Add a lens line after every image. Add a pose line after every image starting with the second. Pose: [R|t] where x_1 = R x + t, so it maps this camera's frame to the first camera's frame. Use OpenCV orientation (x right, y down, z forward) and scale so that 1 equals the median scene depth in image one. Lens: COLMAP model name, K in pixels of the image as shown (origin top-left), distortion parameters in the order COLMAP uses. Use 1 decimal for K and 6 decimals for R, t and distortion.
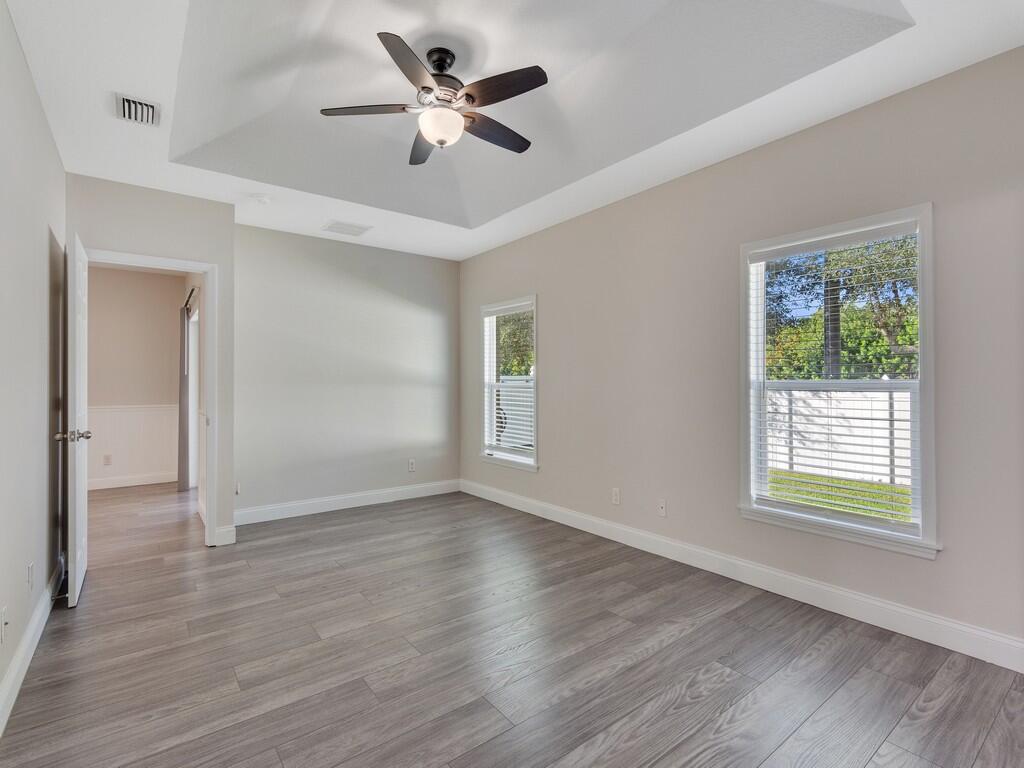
lens RADIAL K [[493.9, 0, 512.0], [0, 493.9, 384.0], [0, 0, 1]] dist [0.003668, 0.001047]
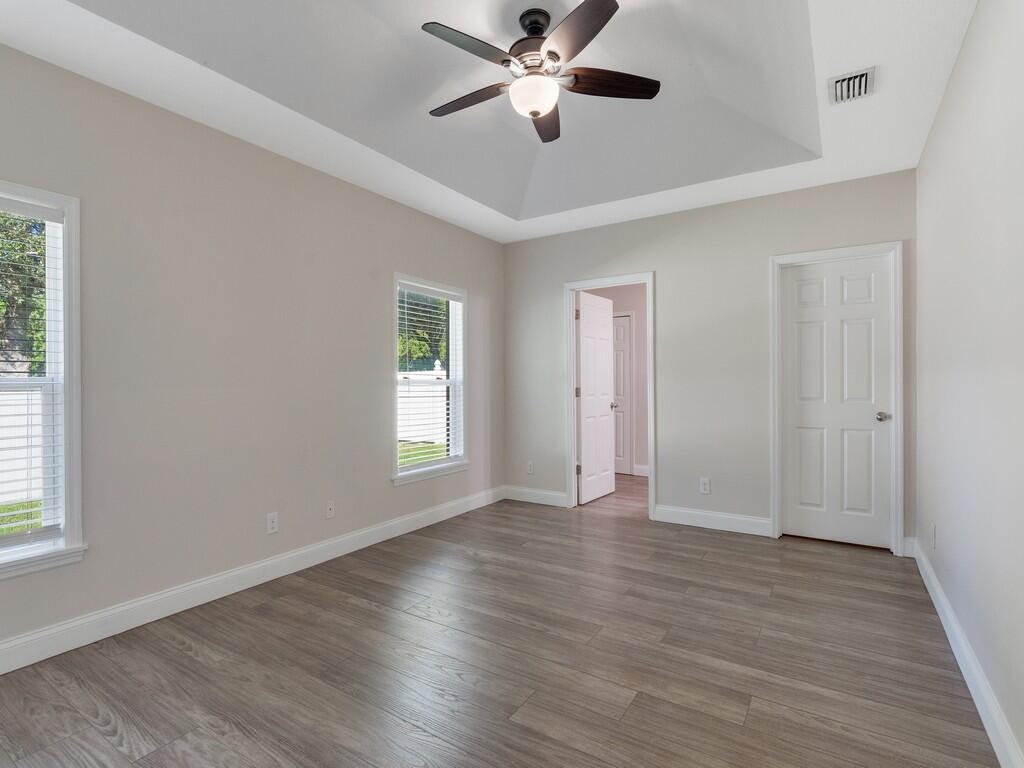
lens RADIAL K [[509.2, 0, 512.0], [0, 509.2, 384.0], [0, 0, 1]] dist [-0.002682, -0.000666]
pose [[-0.338155, 0.000871, 0.941090, -1.088413], [0.006155, 0.999980, 0.001286, 0.012751], [-0.941070, 0.006227, -0.338154, 1.461324]]
